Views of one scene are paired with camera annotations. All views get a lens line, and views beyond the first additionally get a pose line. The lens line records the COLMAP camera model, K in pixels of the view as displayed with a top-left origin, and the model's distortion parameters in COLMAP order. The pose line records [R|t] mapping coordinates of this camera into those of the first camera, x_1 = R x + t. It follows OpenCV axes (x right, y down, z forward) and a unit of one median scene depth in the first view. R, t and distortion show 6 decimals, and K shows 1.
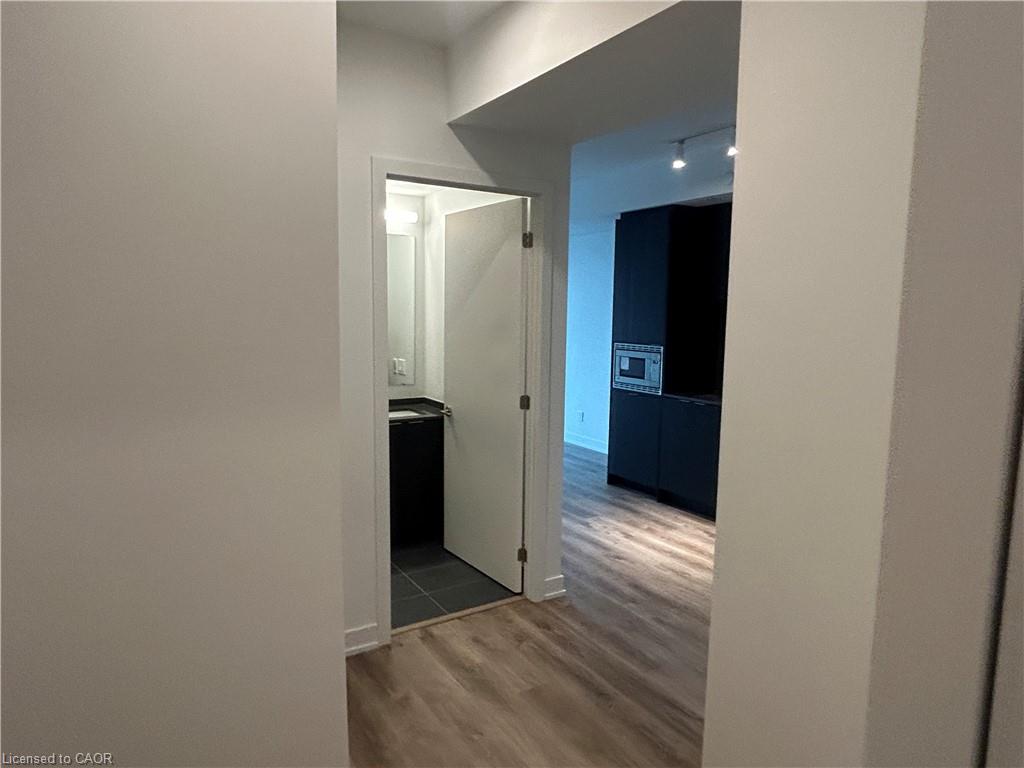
lens RADIAL K [[647.5, 0, 510.0], [0, 647.5, 372.0], [0, 0, 1]] dist [0.001863, -0.000466]
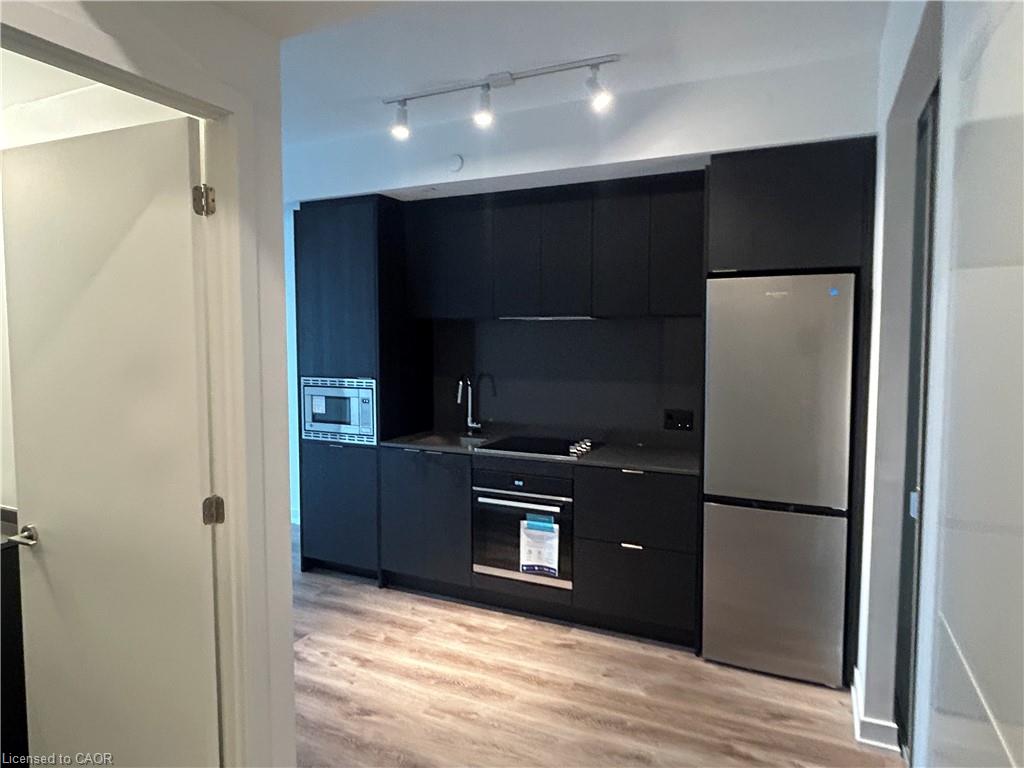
lens RADIAL K [[647.5, 0, 510.0], [0, 647.5, 372.0], [0, 0, 1]] dist [0.001863, -0.000466]
pose [[0.845977, -0.047249, 0.531122, -0.032404], [0.065824, 0.997702, -0.016090, -0.027933], [-0.529141, 0.048572, 0.847143, 0.295958]]
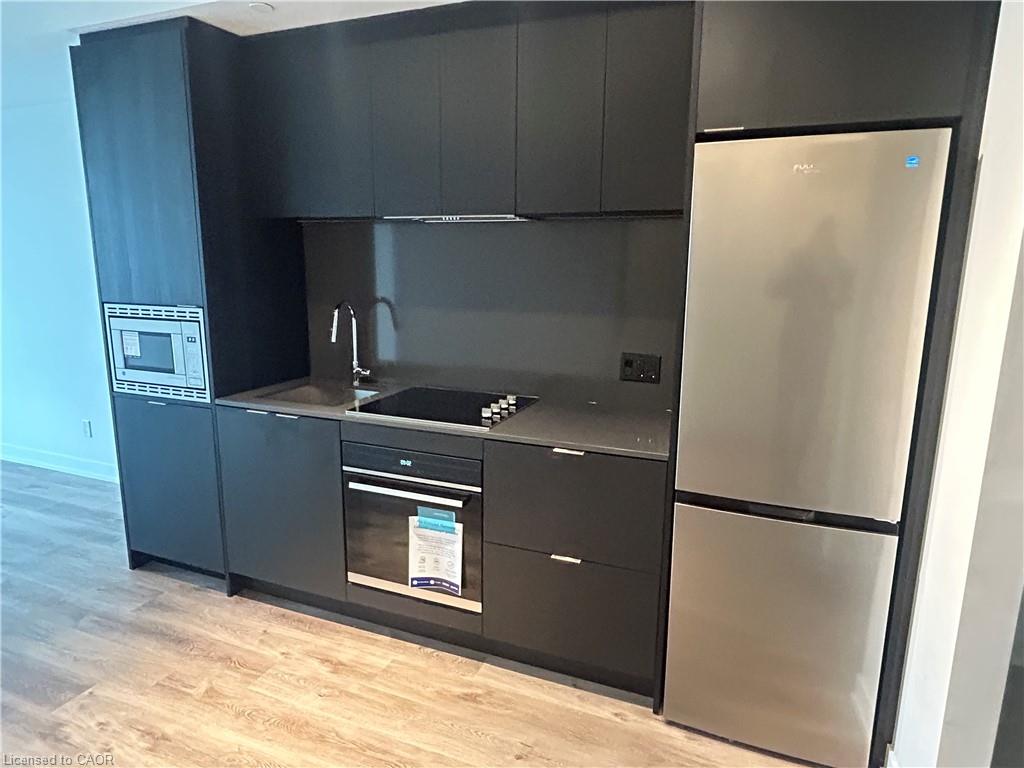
lens RADIAL K [[661.6, 0, 506.9], [0, 661.6, 389.9], [0, 0, 1]] dist [0.002737, 0.001143]
pose [[0.818755, -0.124915, 0.560389, 0.139296], [0.062602, 0.989649, 0.129136, -0.030308], [-0.570719, -0.070649, 0.818100, 0.455041]]
